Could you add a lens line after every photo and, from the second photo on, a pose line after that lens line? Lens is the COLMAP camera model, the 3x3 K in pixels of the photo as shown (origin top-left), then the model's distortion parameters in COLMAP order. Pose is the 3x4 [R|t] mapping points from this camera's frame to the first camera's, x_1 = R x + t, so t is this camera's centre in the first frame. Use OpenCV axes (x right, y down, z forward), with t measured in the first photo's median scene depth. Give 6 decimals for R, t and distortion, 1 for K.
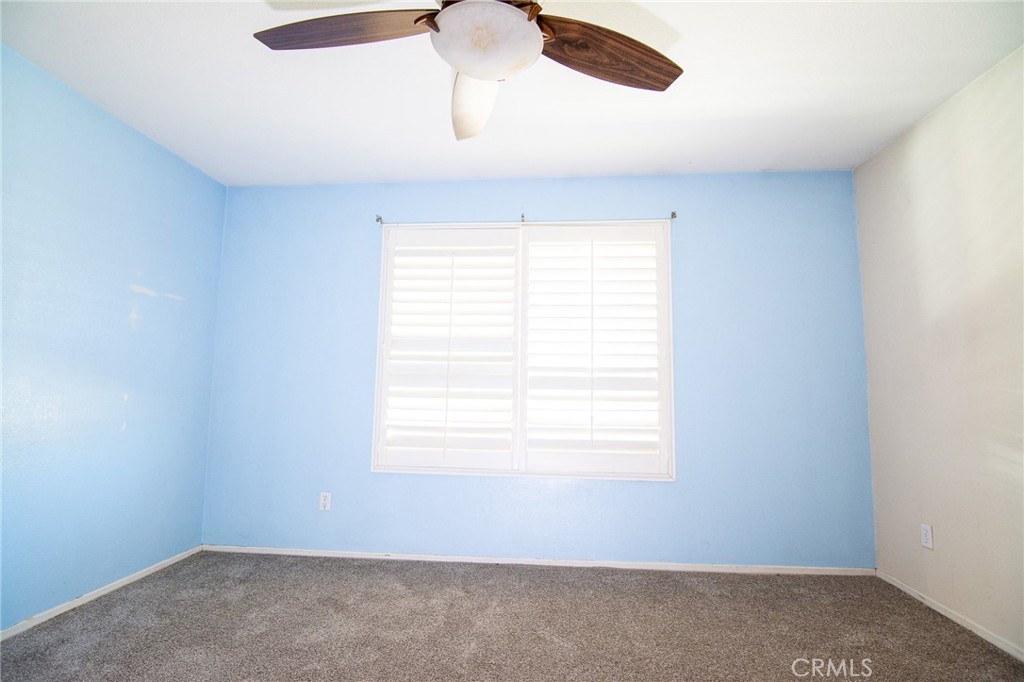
lens RADIAL K [[491.3, 0, 512.0], [0, 491.3, 341.0], [0, 0, 1]] dist [-0.017782, -0.000004]
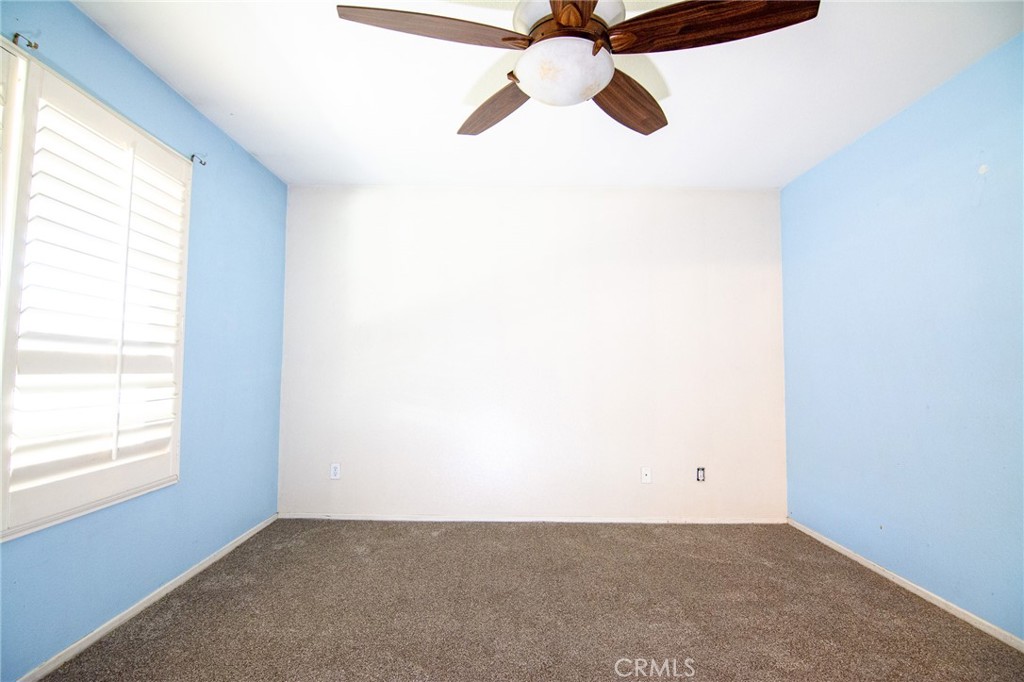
lens RADIAL K [[491.3, 0, 512.0], [0, 491.3, 341.0], [0, 0, 1]] dist [-0.017782, -0.000004]
pose [[-0.091743, 0.043475, 0.994833, -0.535889], [-0.112831, 0.992159, -0.053763, 0.031615], [-0.989370, -0.117180, -0.086118, 0.534752]]
